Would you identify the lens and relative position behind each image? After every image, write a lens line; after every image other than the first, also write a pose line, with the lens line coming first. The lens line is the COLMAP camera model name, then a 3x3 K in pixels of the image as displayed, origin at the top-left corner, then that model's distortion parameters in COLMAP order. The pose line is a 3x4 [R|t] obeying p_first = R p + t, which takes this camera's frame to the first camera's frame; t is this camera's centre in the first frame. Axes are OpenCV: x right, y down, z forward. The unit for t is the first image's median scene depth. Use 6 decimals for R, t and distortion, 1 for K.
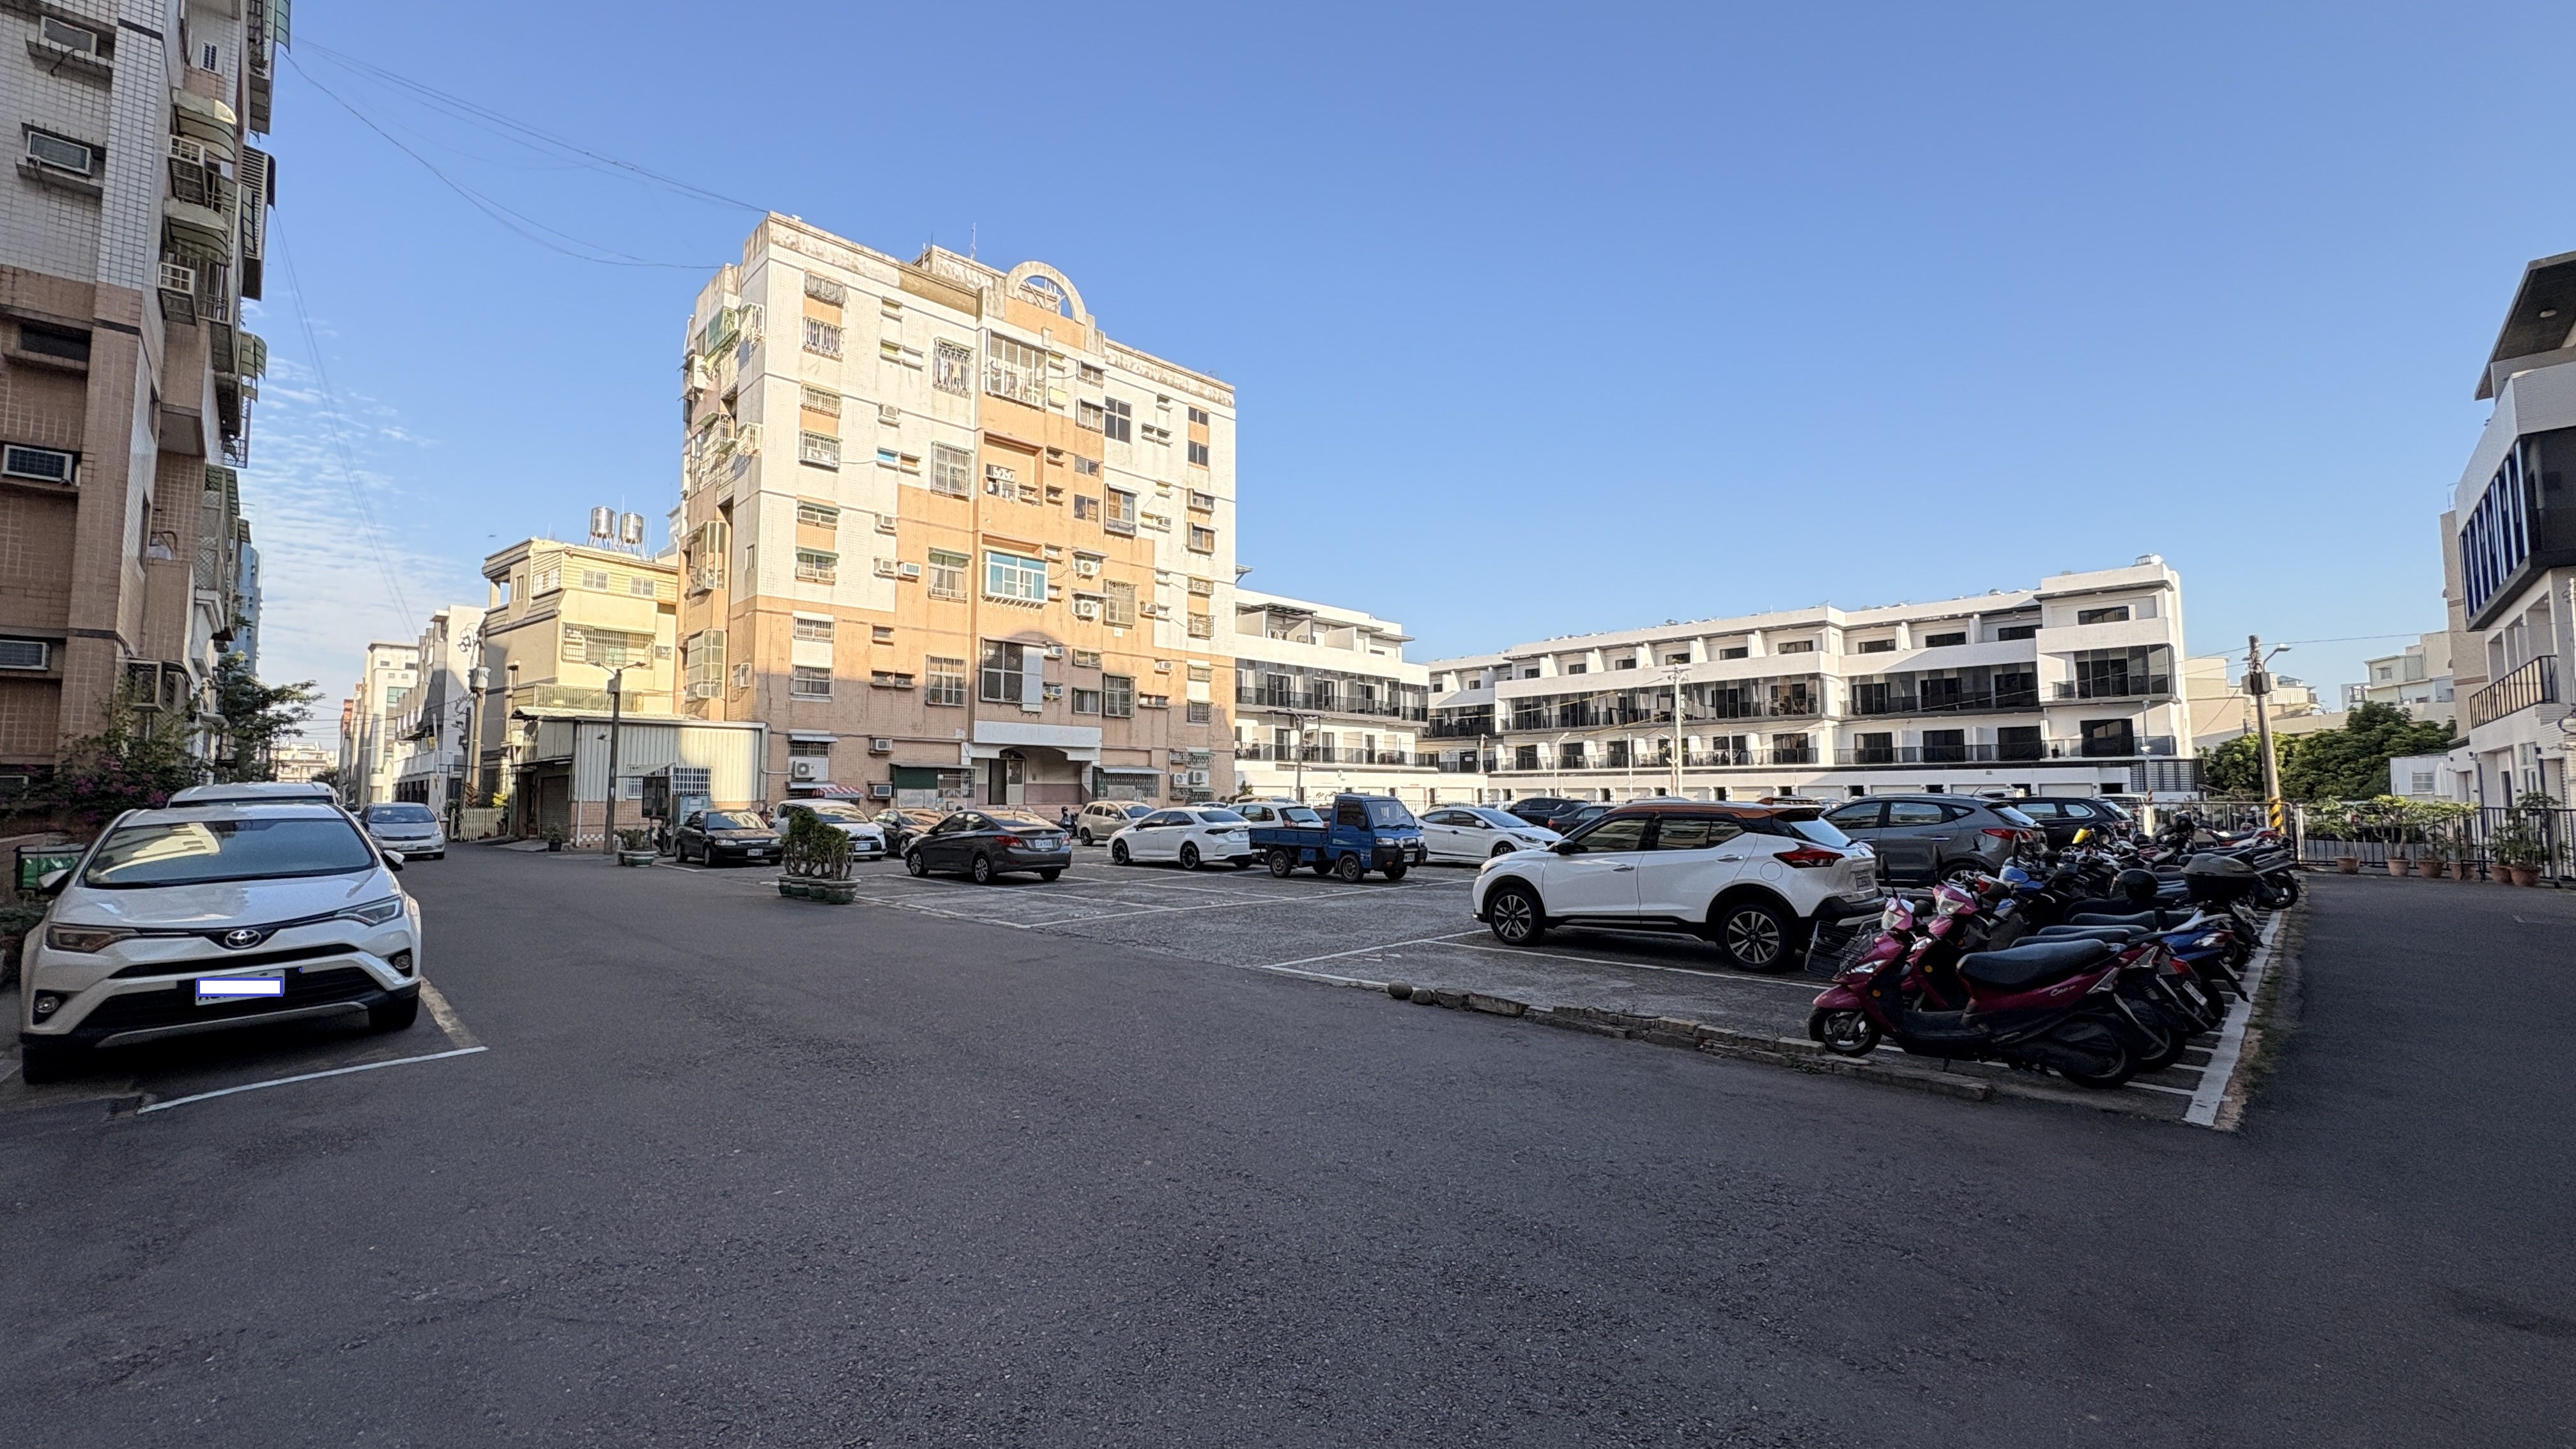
lens RADIAL K [[1022.9, 0, 1295.1], [0, 1022.9, 731.1], [0, 0, 1]] dist [-0.001507, 0.000087]
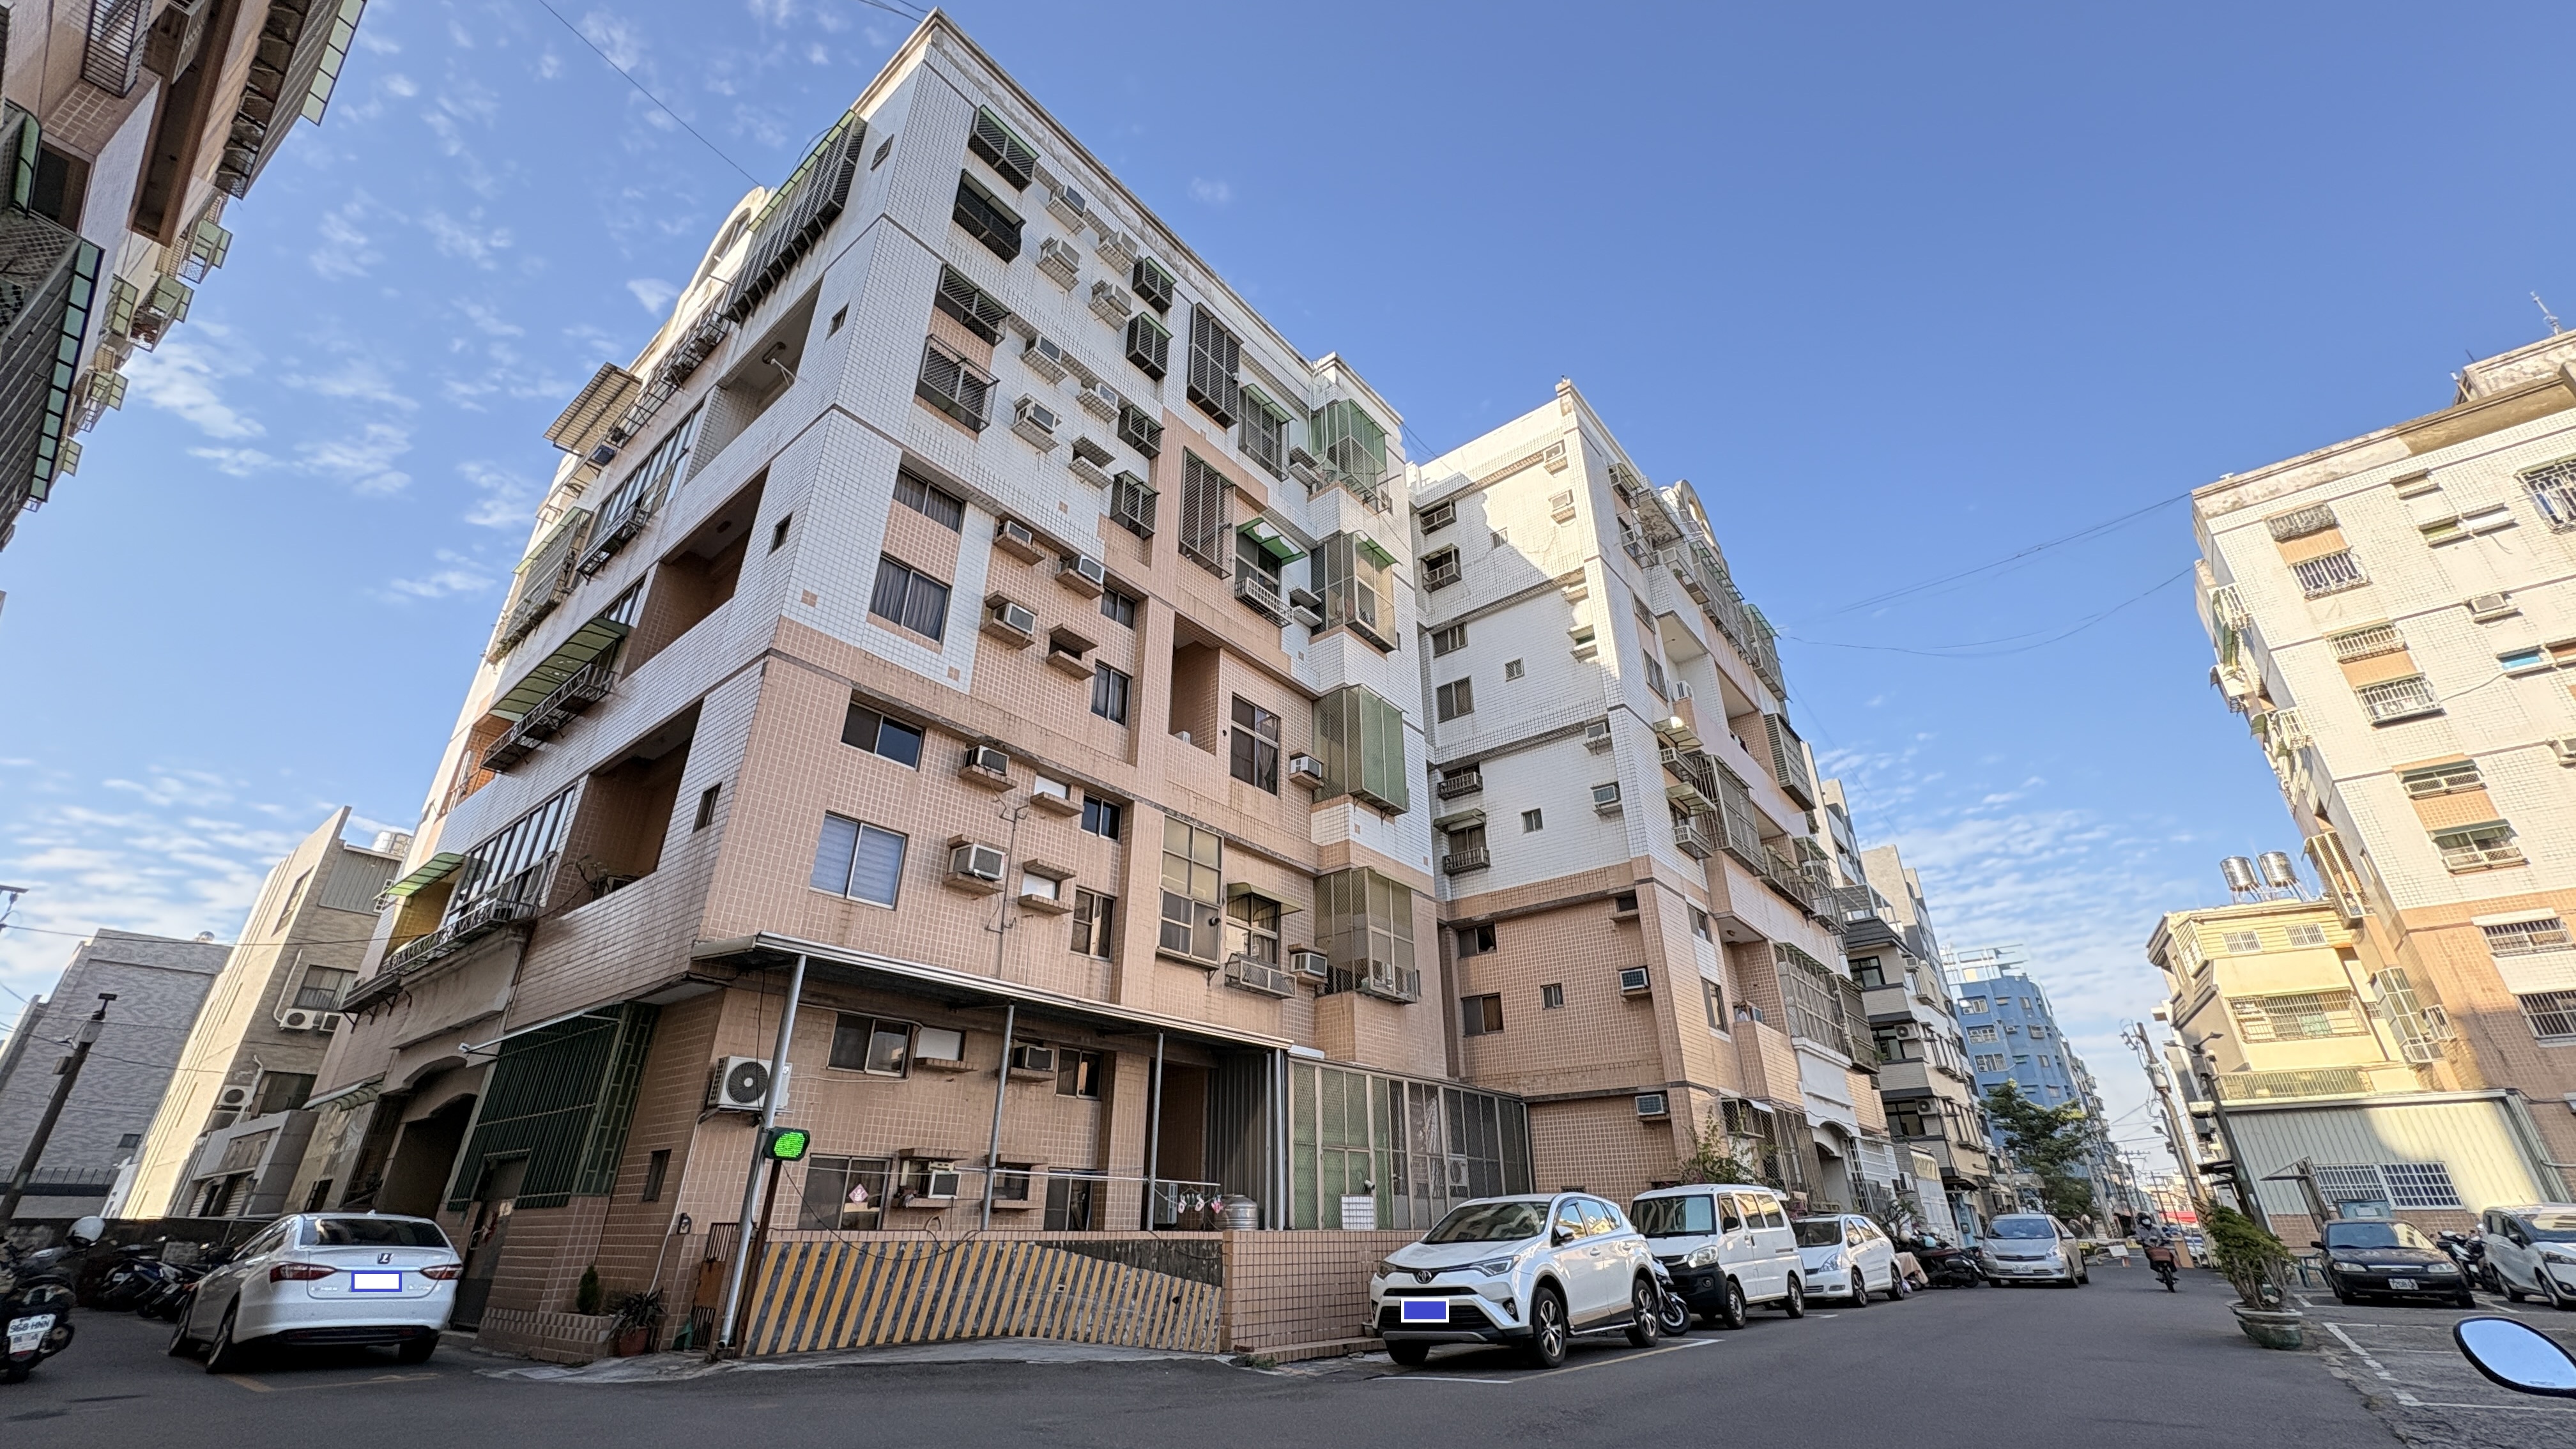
lens RADIAL K [[1022.9, 0, 1281.7], [0, 1022.9, 727.3], [0, 0, 1]] dist [-0.001507, 0.000087]
pose [[0.099302, -0.440819, -0.892086, 0.116198], [0.067282, 0.897440, -0.435976, 0.016973], [0.992780, -0.016728, 0.118777, 0.089889]]
